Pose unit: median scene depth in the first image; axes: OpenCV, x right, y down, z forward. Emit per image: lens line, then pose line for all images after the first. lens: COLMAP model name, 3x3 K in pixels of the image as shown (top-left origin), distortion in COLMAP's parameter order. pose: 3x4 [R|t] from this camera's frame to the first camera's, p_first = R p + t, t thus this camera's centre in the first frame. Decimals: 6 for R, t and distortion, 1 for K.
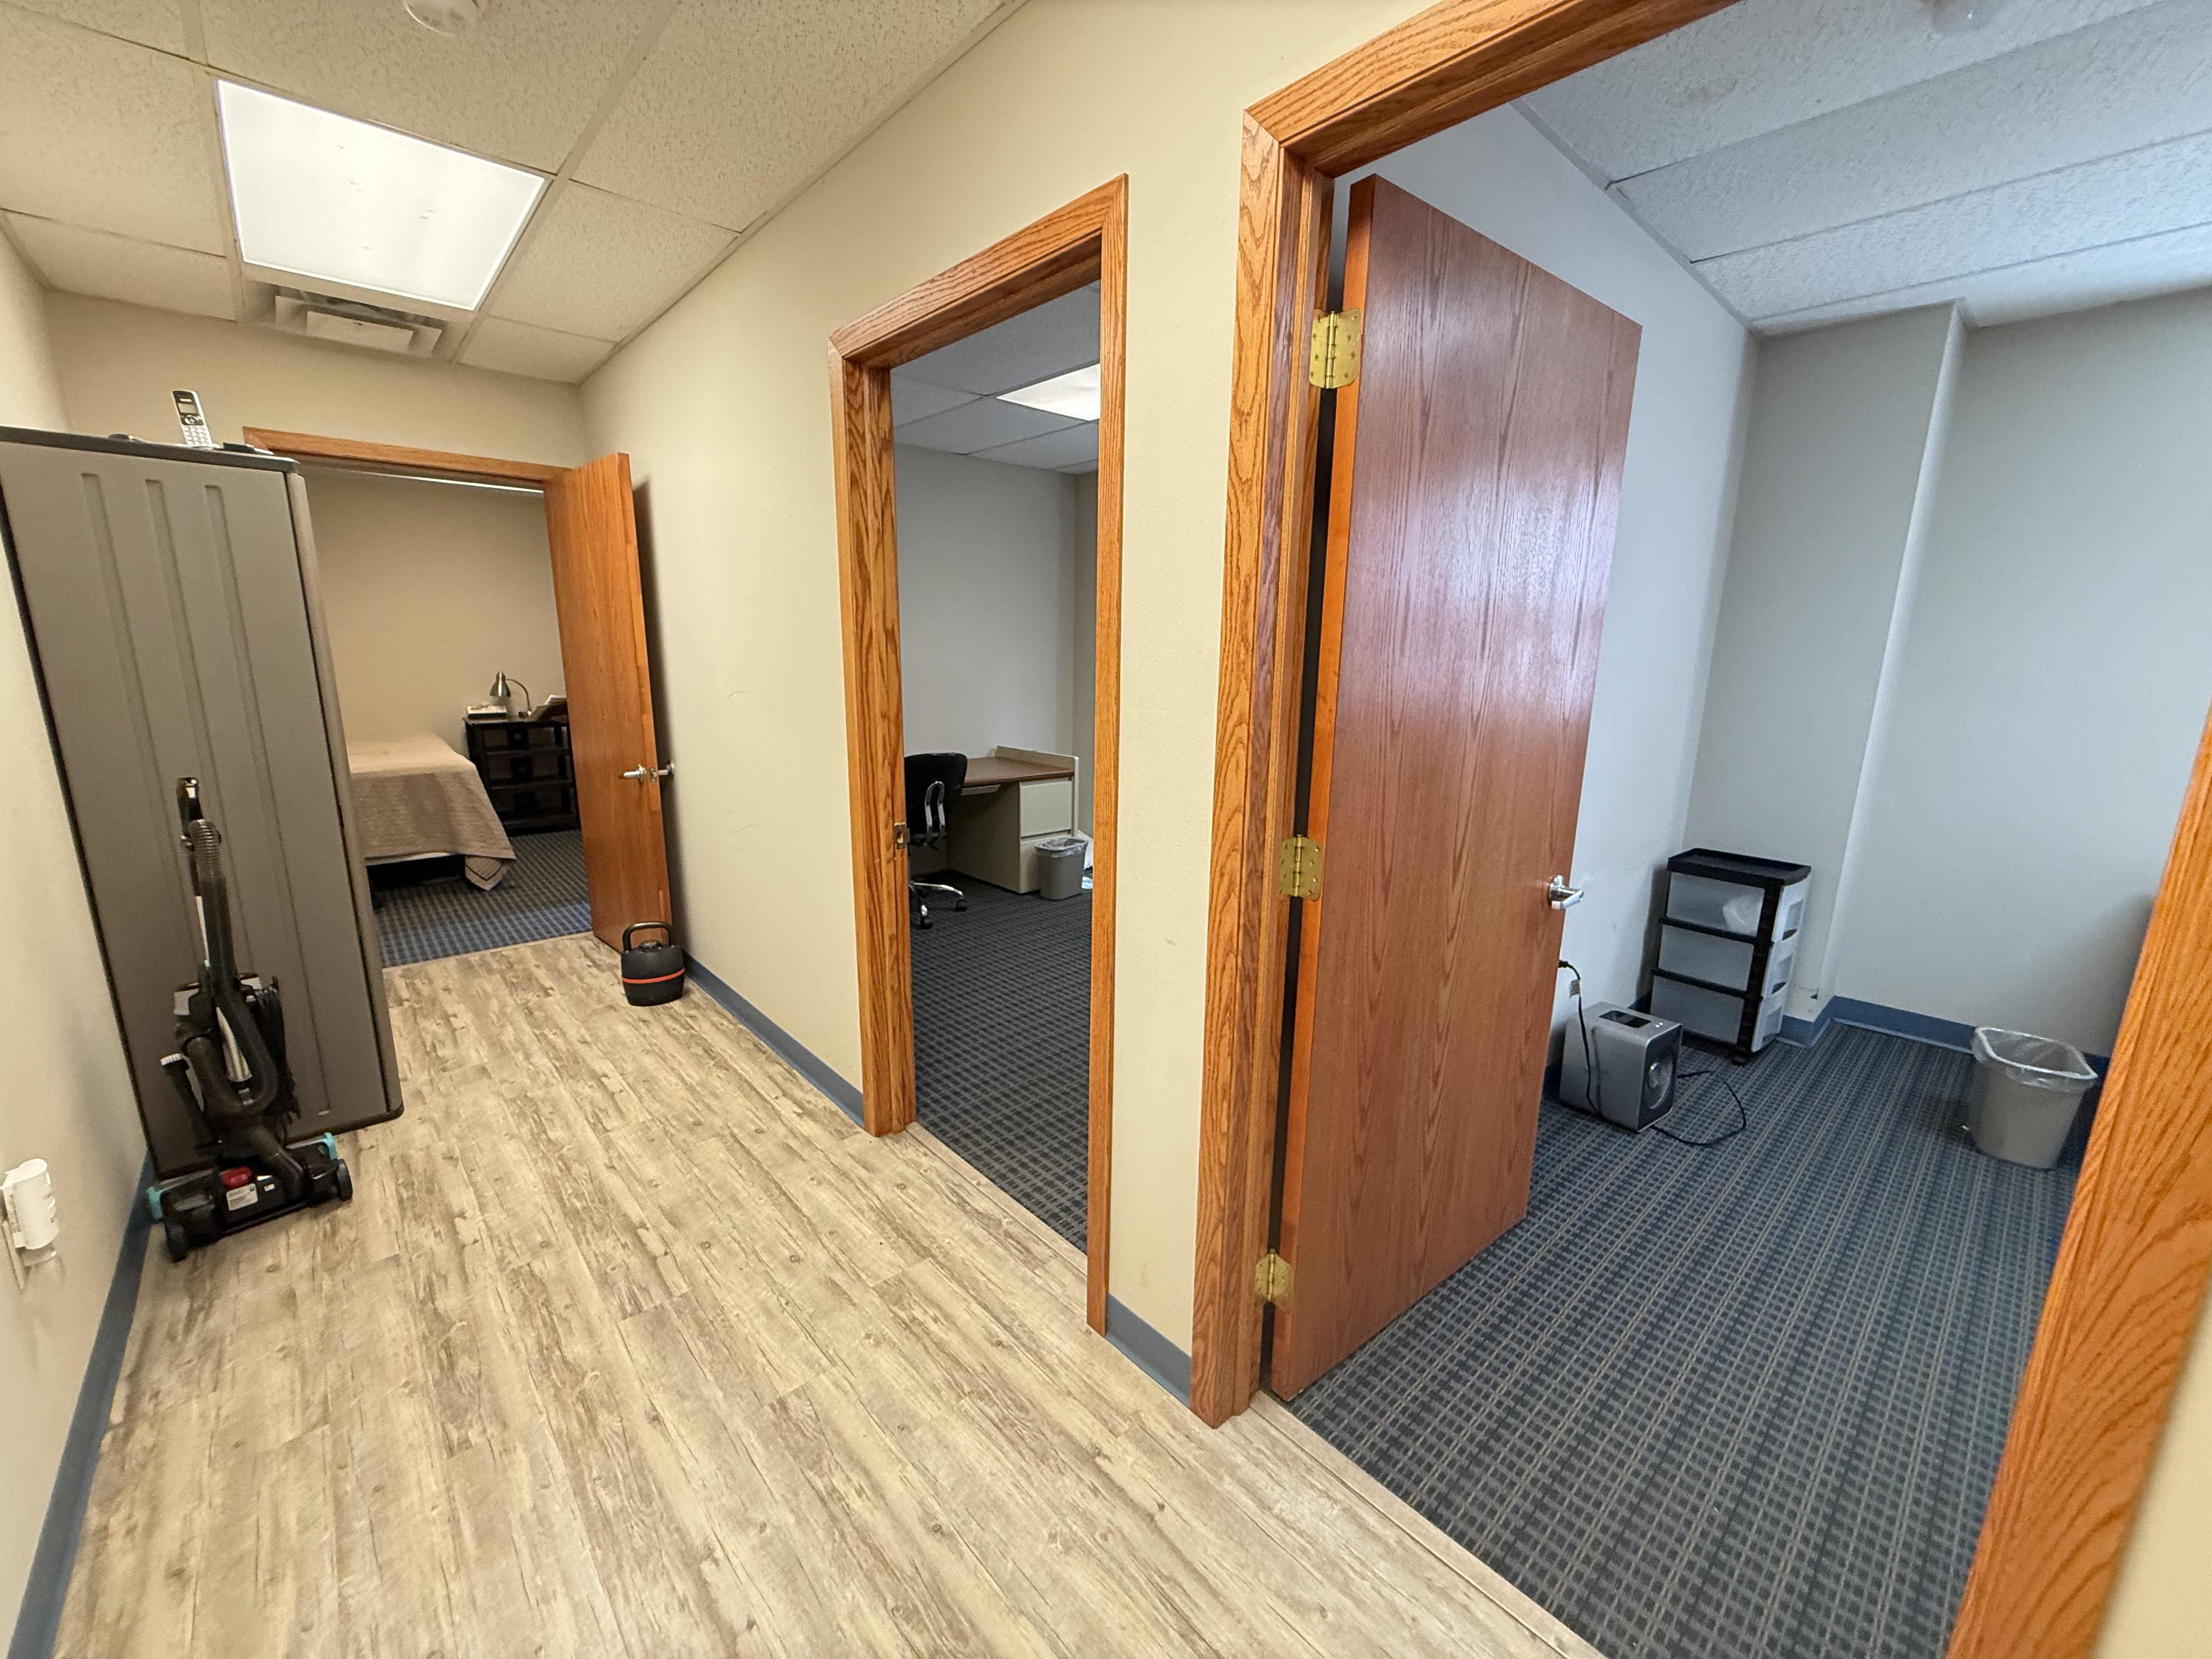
lens RADIAL K [[878.3, 0, 1099.2], [0, 878.3, 836.2], [0, 0, 1]] dist [0.001219, -0.000076]
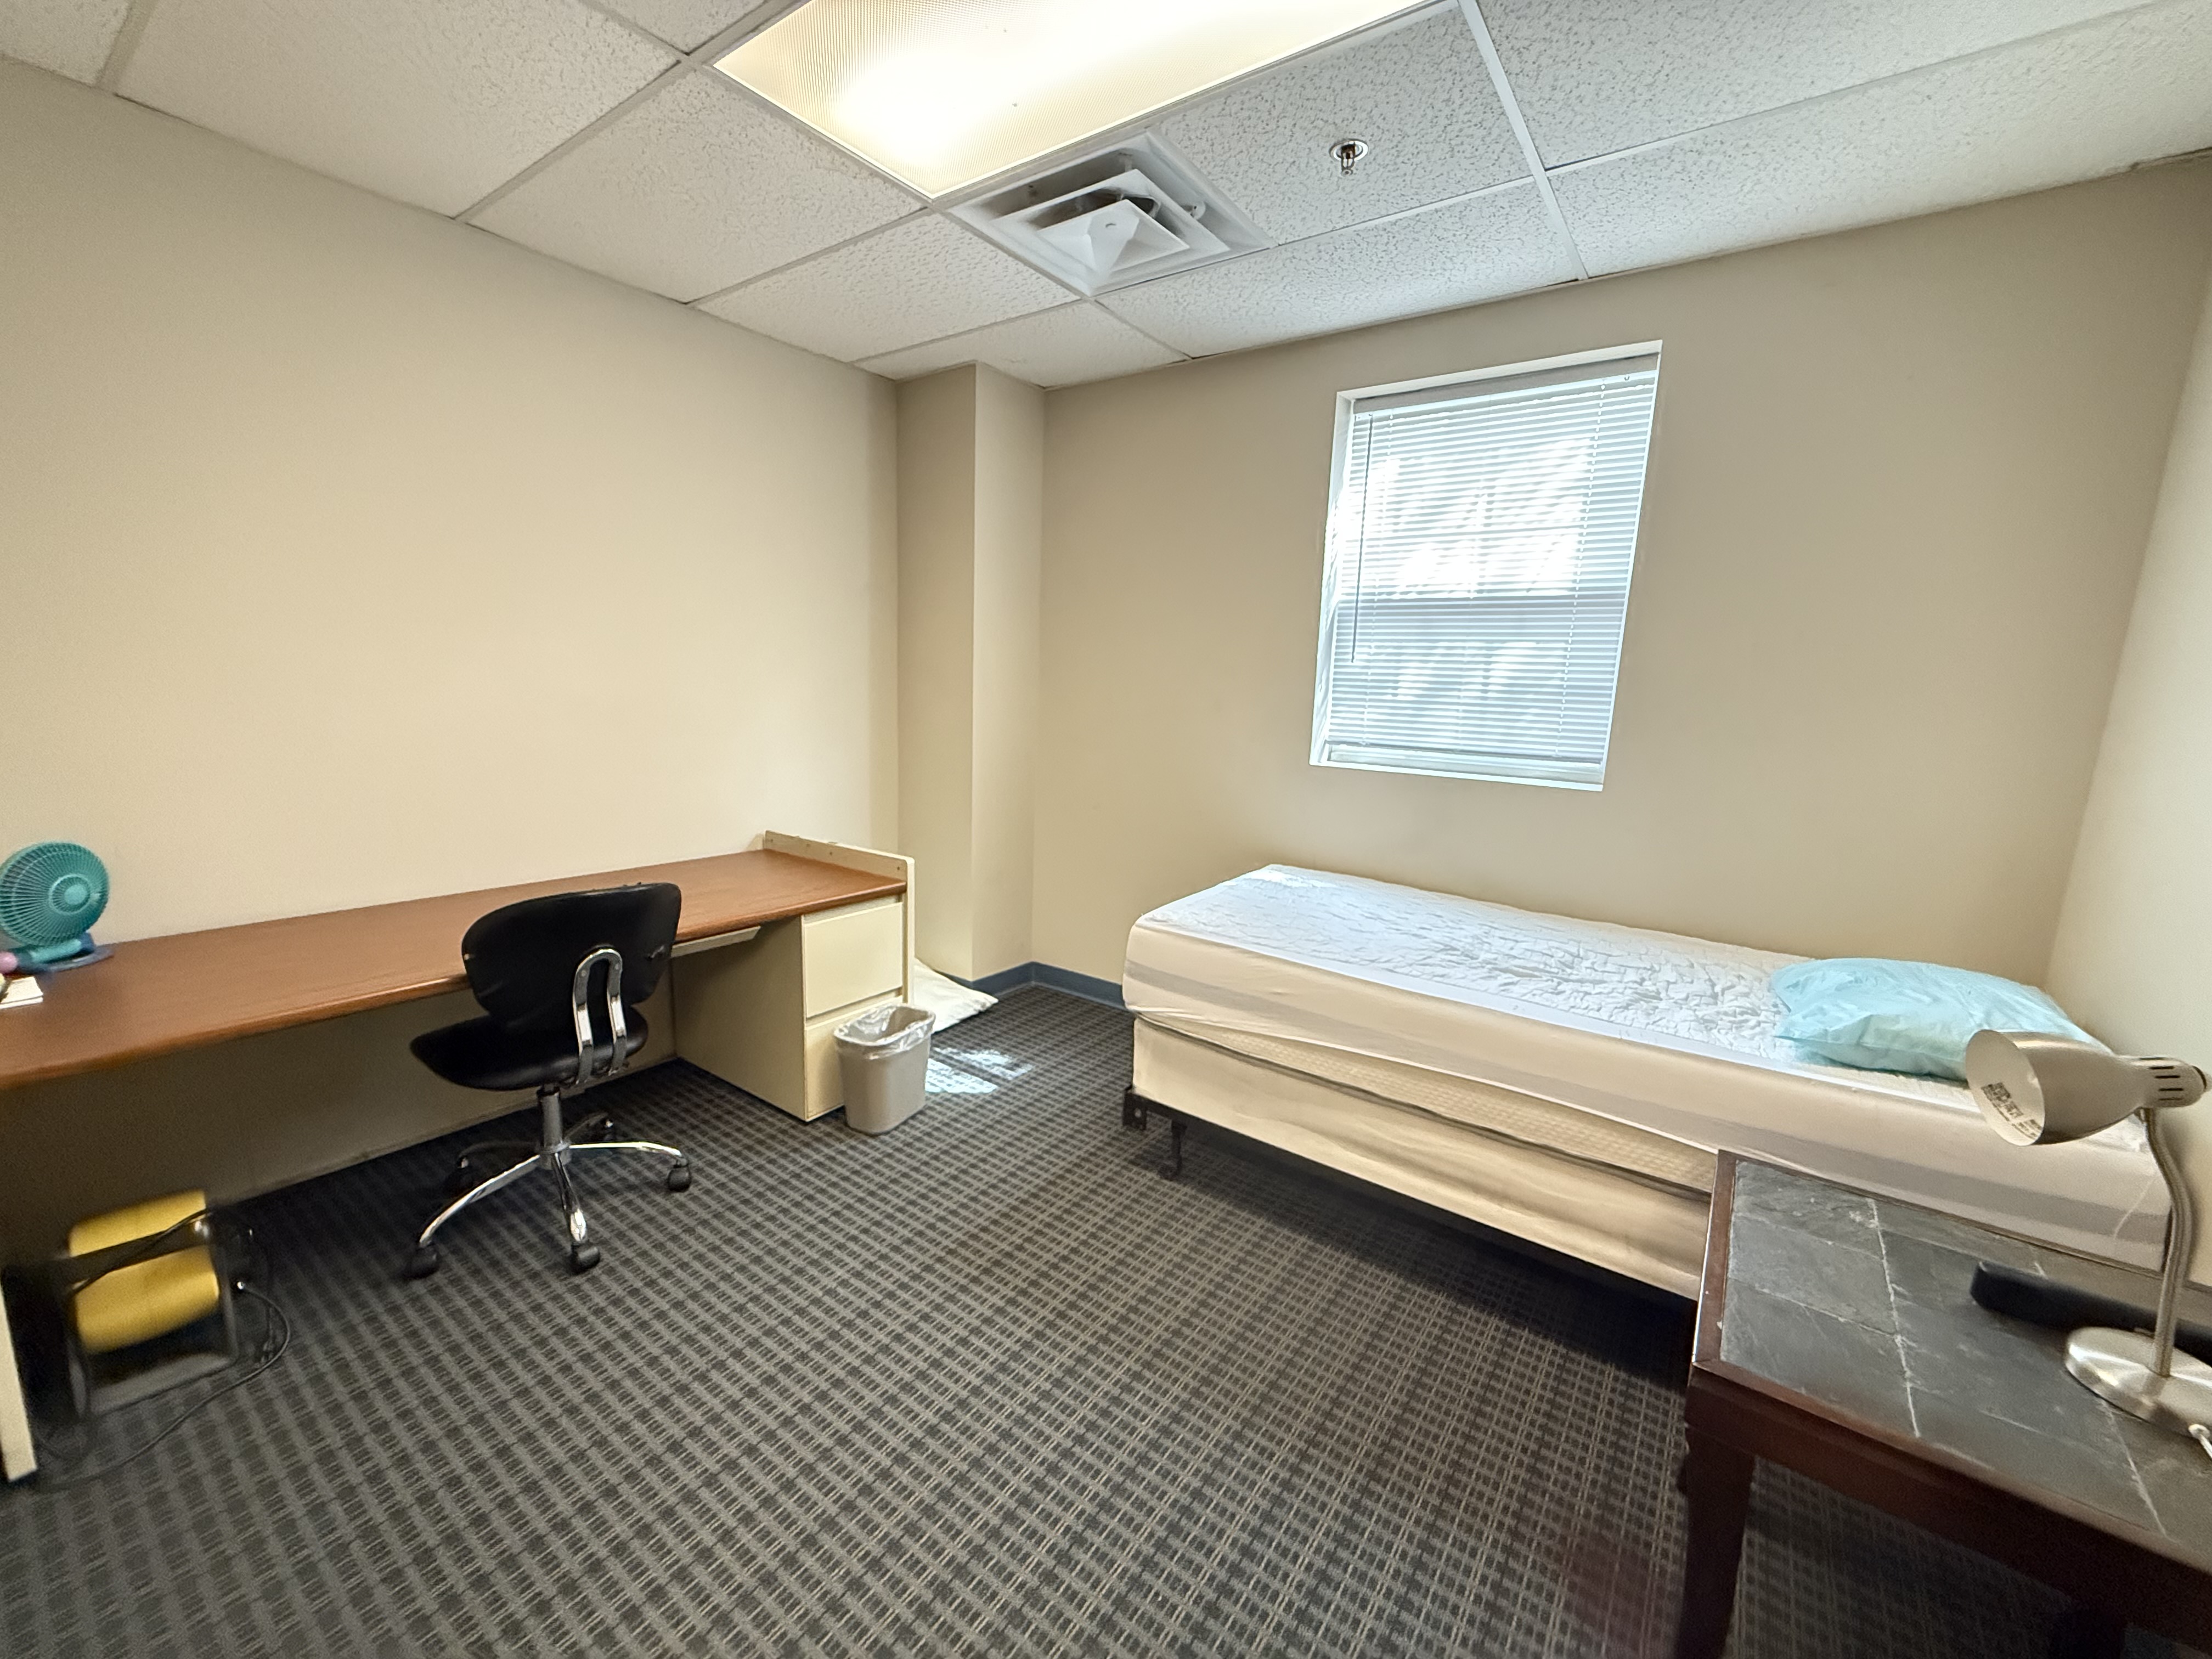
lens RADIAL K [[878.3, 0, 1099.2], [0, 878.3, 836.2], [0, 0, 1]] dist [0.001219, -0.000076]
pose [[0.980747, -0.015638, 0.194657, -0.016913], [0.017671, 0.999806, -0.008715, -0.100668], [-0.194483, 0.011987, 0.980833, 0.447333]]
